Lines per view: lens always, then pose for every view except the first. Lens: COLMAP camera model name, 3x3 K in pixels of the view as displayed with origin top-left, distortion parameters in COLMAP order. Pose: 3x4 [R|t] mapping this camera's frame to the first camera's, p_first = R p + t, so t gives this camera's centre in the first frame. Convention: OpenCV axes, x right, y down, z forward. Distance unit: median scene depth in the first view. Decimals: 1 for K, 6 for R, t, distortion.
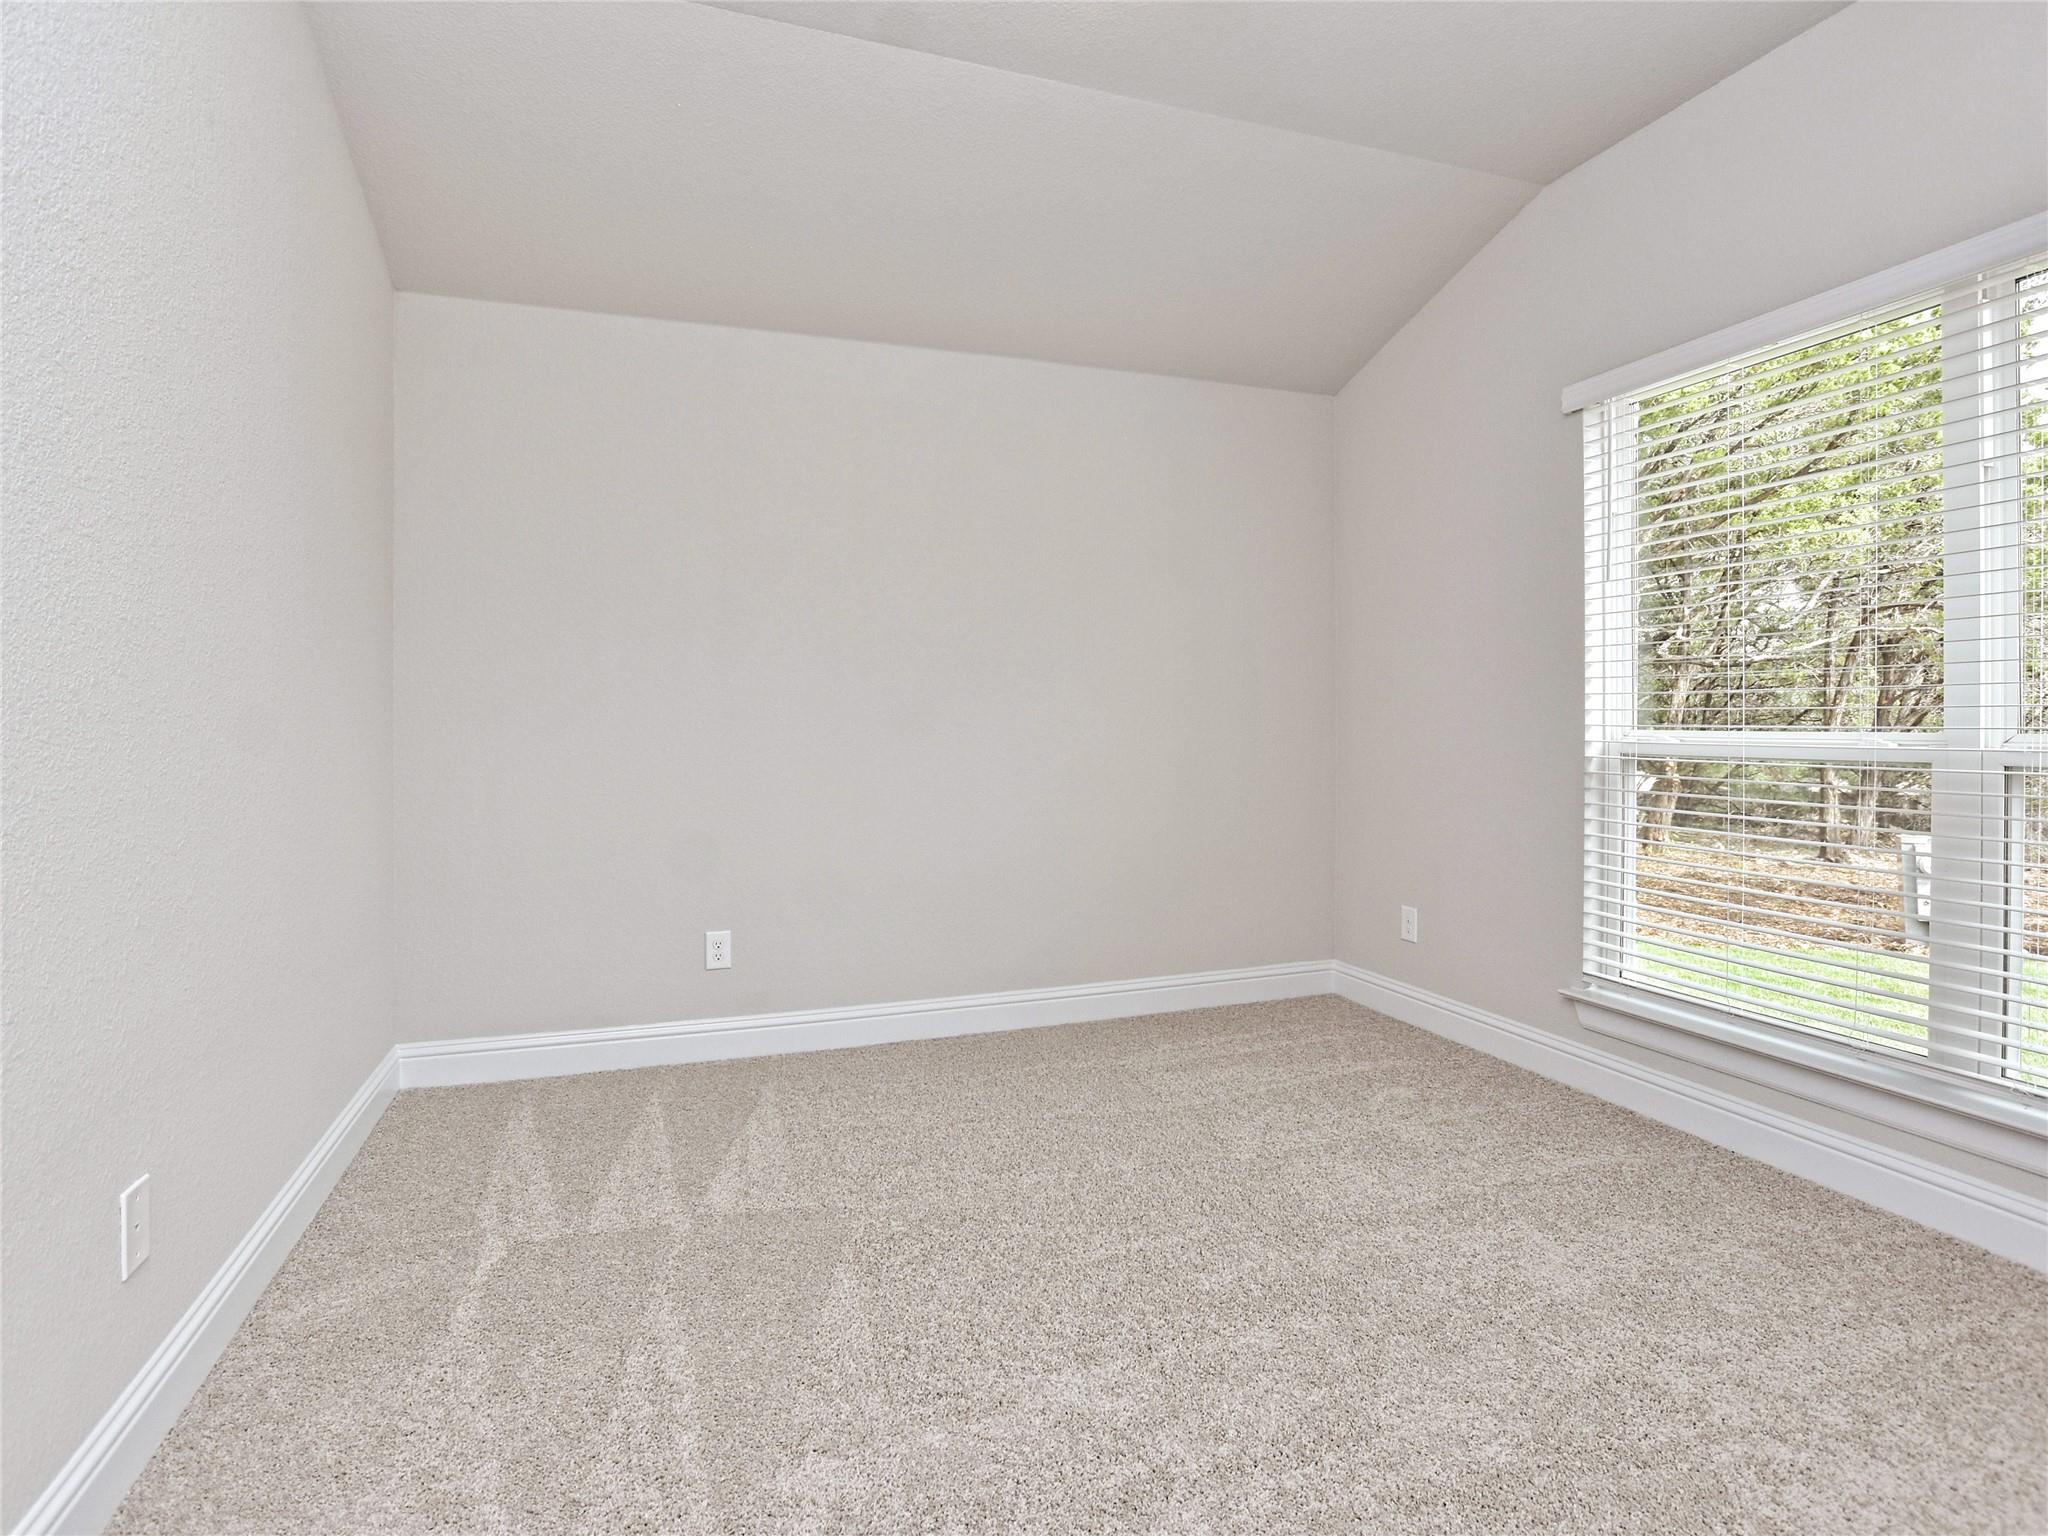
lens RADIAL K [[1023.3, 0, 1005.2], [0, 1023.3, 766.8], [0, 0, 1]] dist [-0.004827, 0.000030]
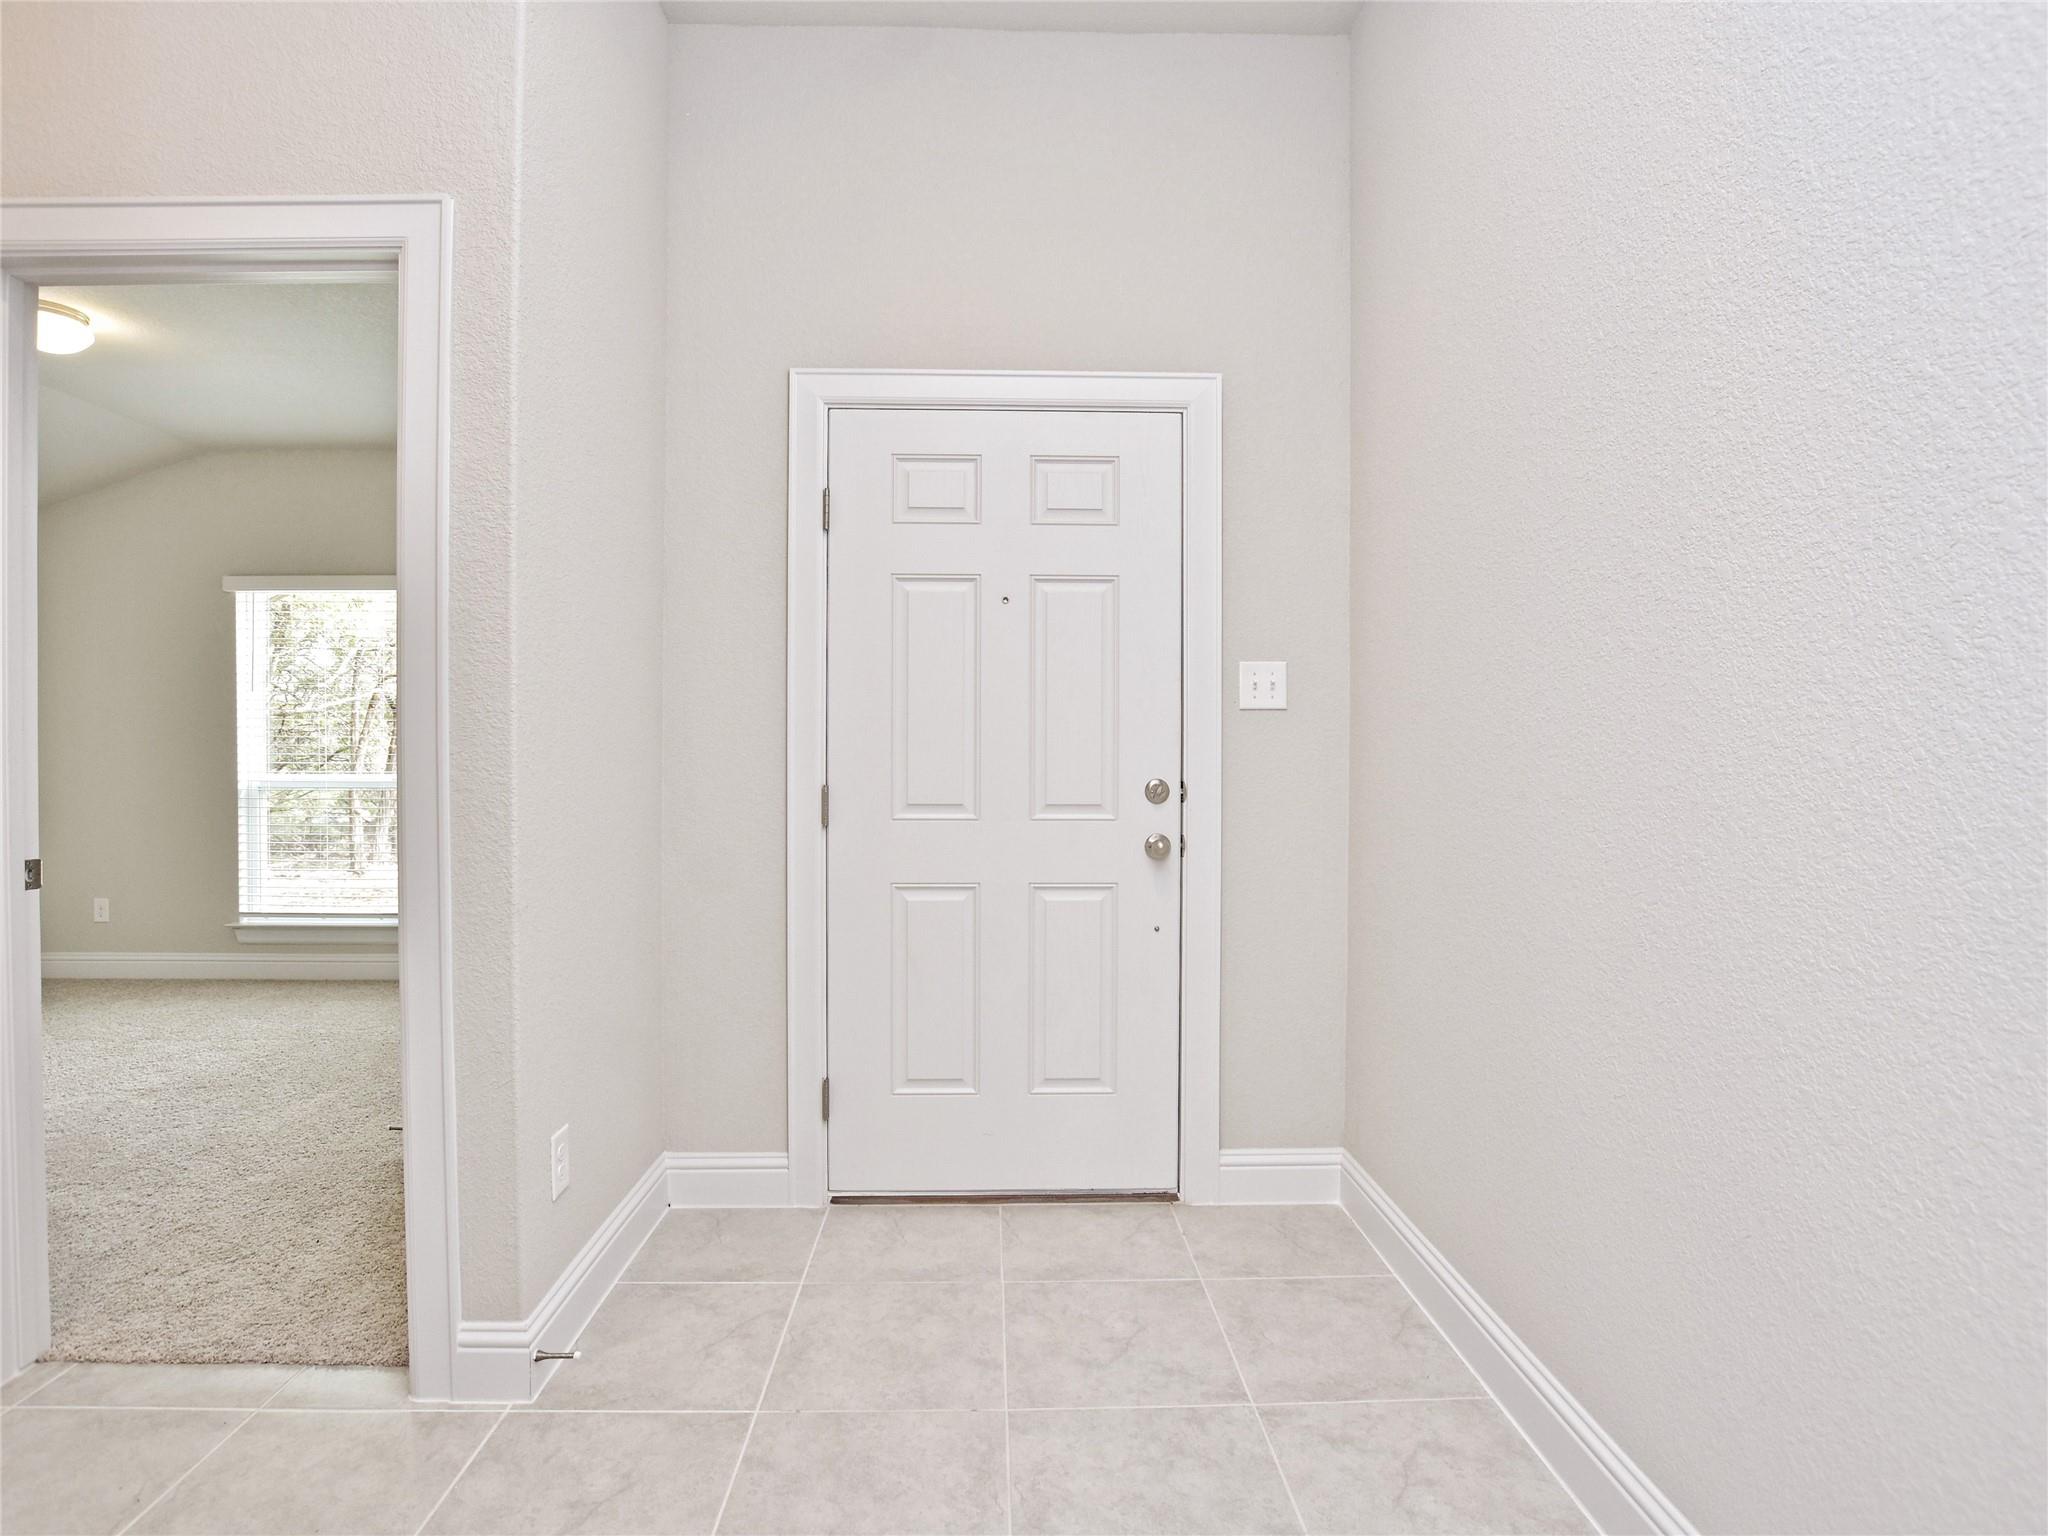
lens RADIAL K [[1023.3, 0, 1005.2], [0, 1023.3, 766.8], [0, 0, 1]] dist [-0.004827, 0.000030]
pose [[0.317474, 0.009647, 0.948218, -0.133178], [0.024574, 0.999529, -0.018397, 0.003508], [-0.947949, 0.029142, 0.317087, -0.160381]]
